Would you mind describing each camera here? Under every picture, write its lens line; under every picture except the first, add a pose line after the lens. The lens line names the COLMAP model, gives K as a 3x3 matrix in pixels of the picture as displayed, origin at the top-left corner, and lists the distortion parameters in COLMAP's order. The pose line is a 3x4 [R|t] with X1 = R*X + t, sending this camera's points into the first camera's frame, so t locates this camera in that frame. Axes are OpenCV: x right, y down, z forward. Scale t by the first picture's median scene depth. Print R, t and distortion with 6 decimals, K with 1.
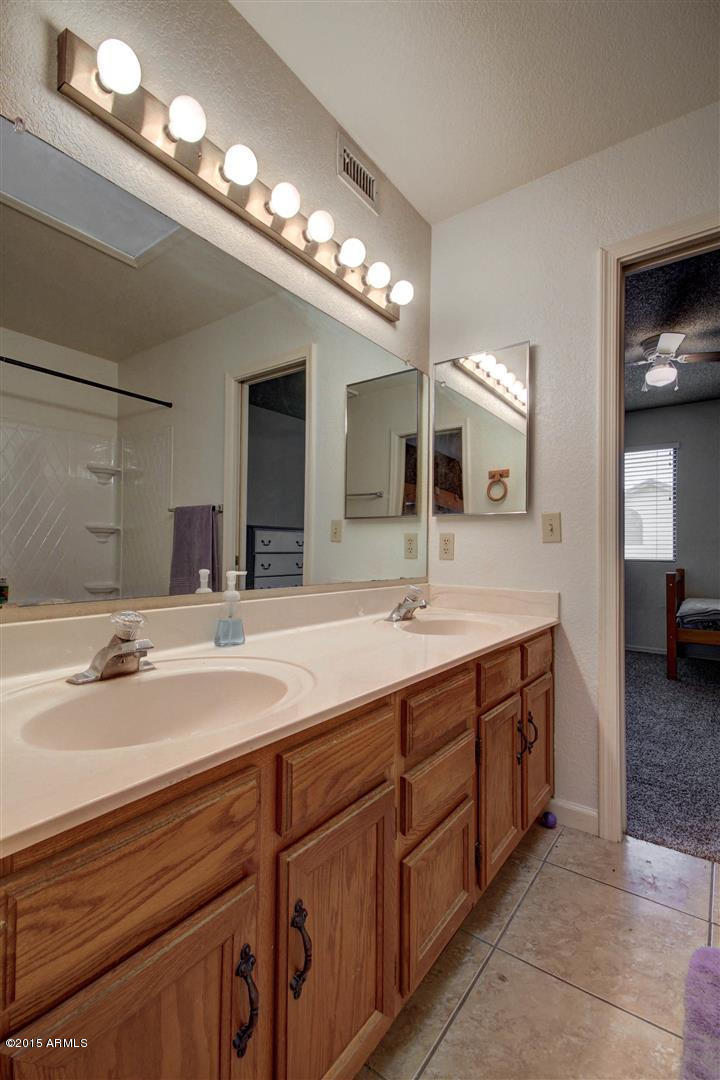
lens RADIAL K [[498.6, 0, 354.1], [0, 498.6, 538.4], [0, 0, 1]] dist [0.010884, -0.000139]
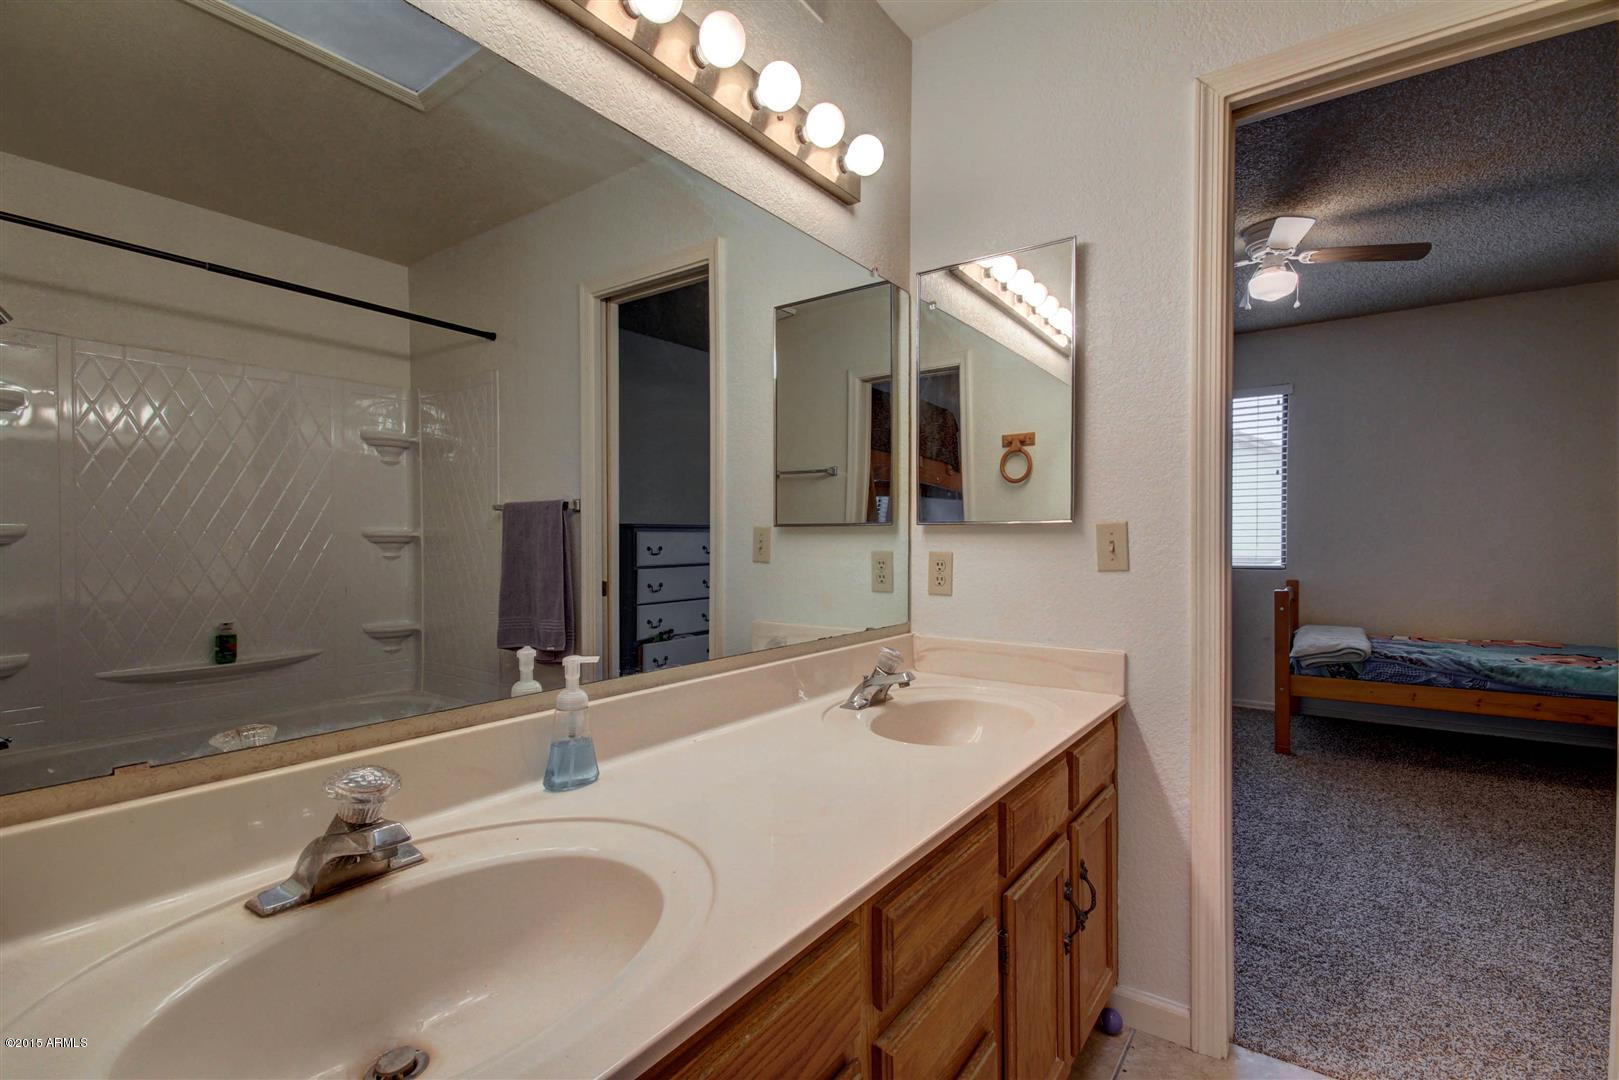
lens RADIAL K [[745.0, 0, 811.6], [0, 745.0, 548.2], [0, 0, 1]] dist [0.012232, -0.000474]
pose [[0.999674, -0.013626, 0.021599, 0.007814], [0.012873, 0.999317, 0.034637, -0.055779], [-0.022056, -0.034347, 0.999167, 0.096912]]
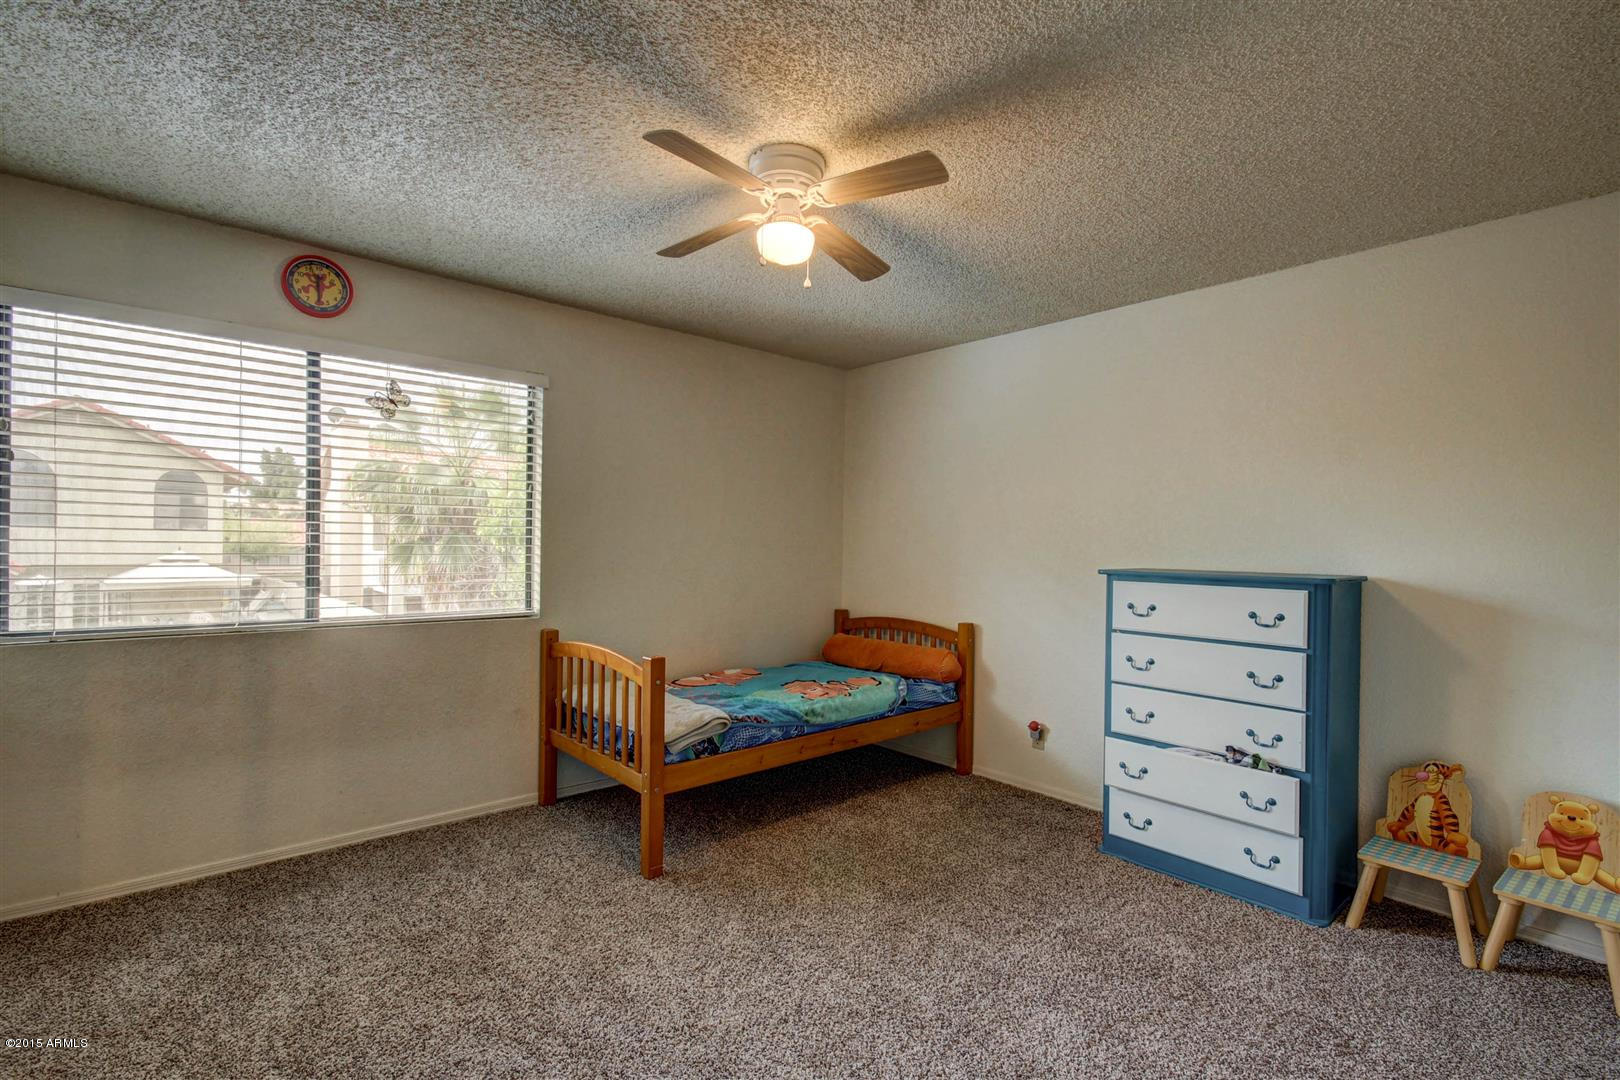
lens RADIAL K [[759.0, 0, 807.6], [0, 759.0, 550.5], [0, 0, 1]] dist [0.013496, -0.002225]
pose [[0.196707, -0.018037, 0.980296, -0.102114], [-0.035489, 0.999045, 0.025504, -0.117432], [-0.979820, -0.039807, 0.195879, 1.480548]]
